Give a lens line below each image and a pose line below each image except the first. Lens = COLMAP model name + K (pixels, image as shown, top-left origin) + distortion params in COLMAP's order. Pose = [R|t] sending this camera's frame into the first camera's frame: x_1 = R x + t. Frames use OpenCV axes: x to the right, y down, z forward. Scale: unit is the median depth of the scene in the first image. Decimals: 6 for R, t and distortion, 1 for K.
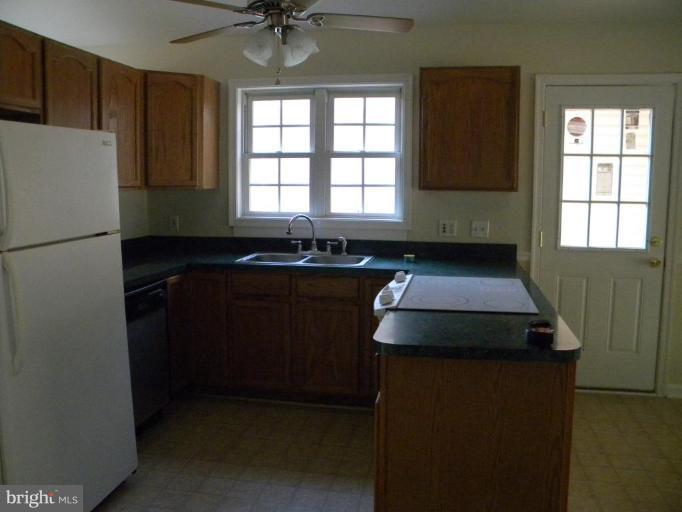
lens RADIAL K [[596.4, 0, 341.0], [0, 596.4, 256.0], [0, 0, 1]] dist [-0.202276, 0.190758]
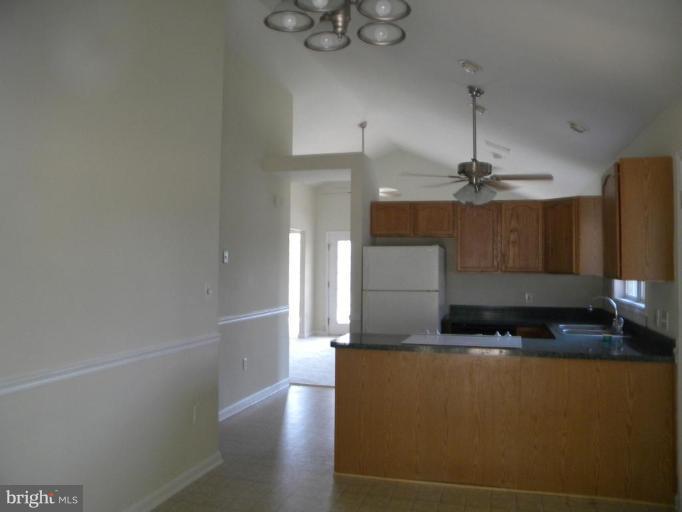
lens RADIAL K [[596.4, 0, 341.0], [0, 596.4, 256.0], [0, 0, 1]] dist [-0.202276, 0.190758]
pose [[-0.069076, -0.014917, -0.997500, 1.168213], [-0.135291, 0.990791, -0.005448, -0.070634], [0.988395, 0.134577, -0.070458, 0.503077]]
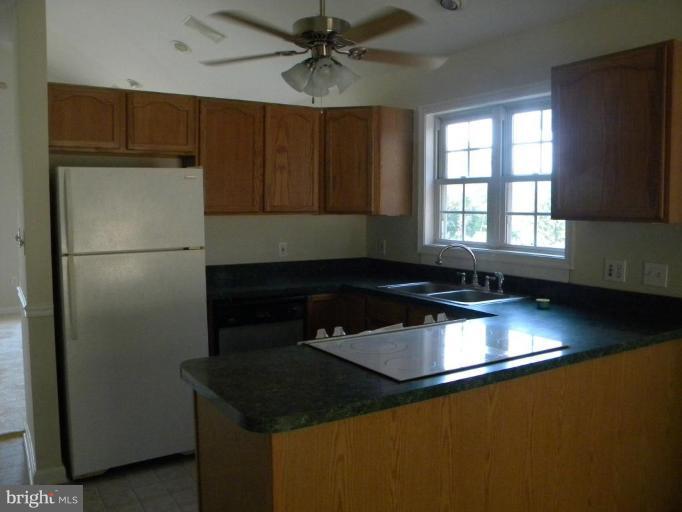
lens RADIAL K [[596.4, 0, 341.0], [0, 596.4, 256.0], [0, 0, 1]] dist [-0.202276, 0.190758]
pose [[0.682400, 0.057839, -0.728687, 0.467203], [-0.090338, 0.995896, -0.005551, -0.028965], [0.725375, 0.069617, 0.684825, 0.232116]]
